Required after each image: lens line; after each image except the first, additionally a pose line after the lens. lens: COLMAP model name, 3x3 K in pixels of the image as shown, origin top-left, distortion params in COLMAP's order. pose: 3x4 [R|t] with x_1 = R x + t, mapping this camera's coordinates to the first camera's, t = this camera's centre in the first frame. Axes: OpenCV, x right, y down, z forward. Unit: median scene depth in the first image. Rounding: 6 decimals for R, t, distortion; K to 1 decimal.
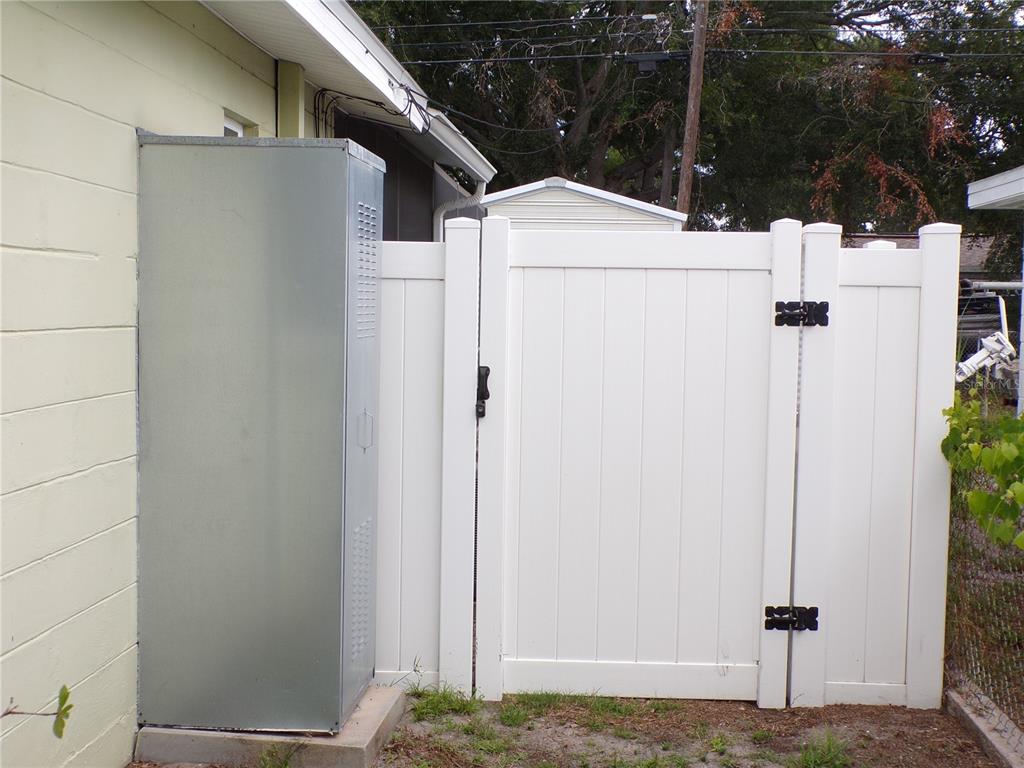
lens RADIAL K [[1252.1, 0, 512.4], [0, 1252.1, 386.6], [0, 0, 1]] dist [0.030839, 0.000000]
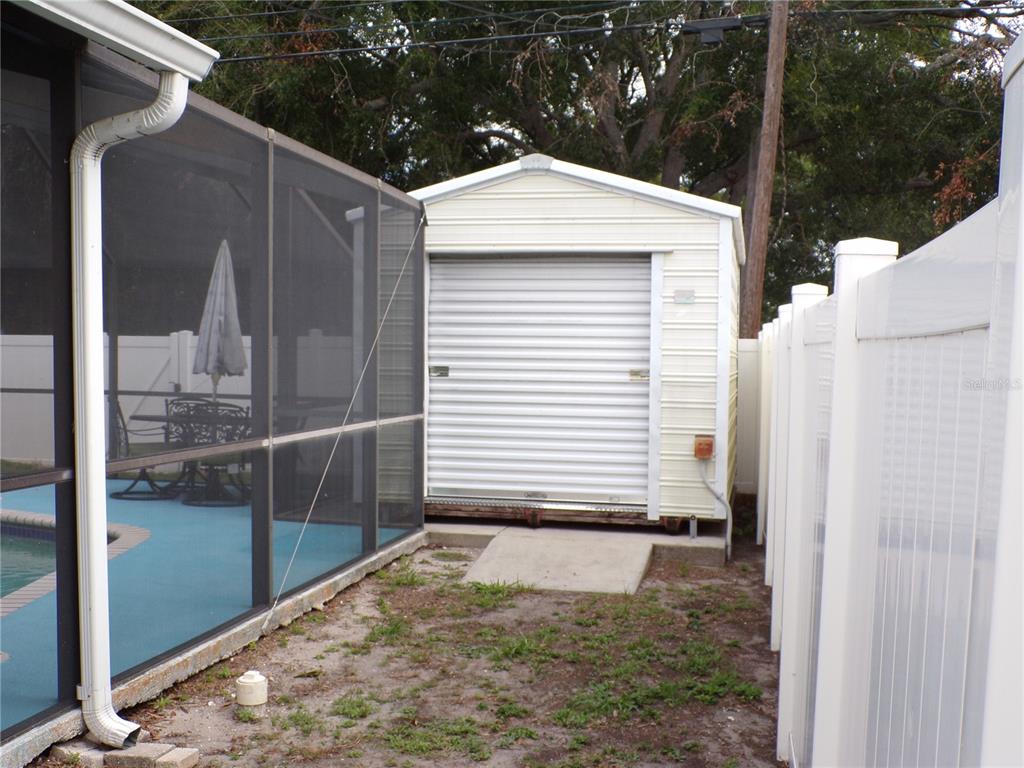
lens RADIAL K [[1110.9, 0, 511.2], [0, 1110.9, 381.7], [0, 0, 1]] dist [-0.015124, 0.000000]
pose [[0.992012, 0.001789, -0.126131, 0.064797], [-0.005948, 0.999451, -0.032601, -0.020127], [0.126004, 0.033091, 0.991478, 0.291446]]
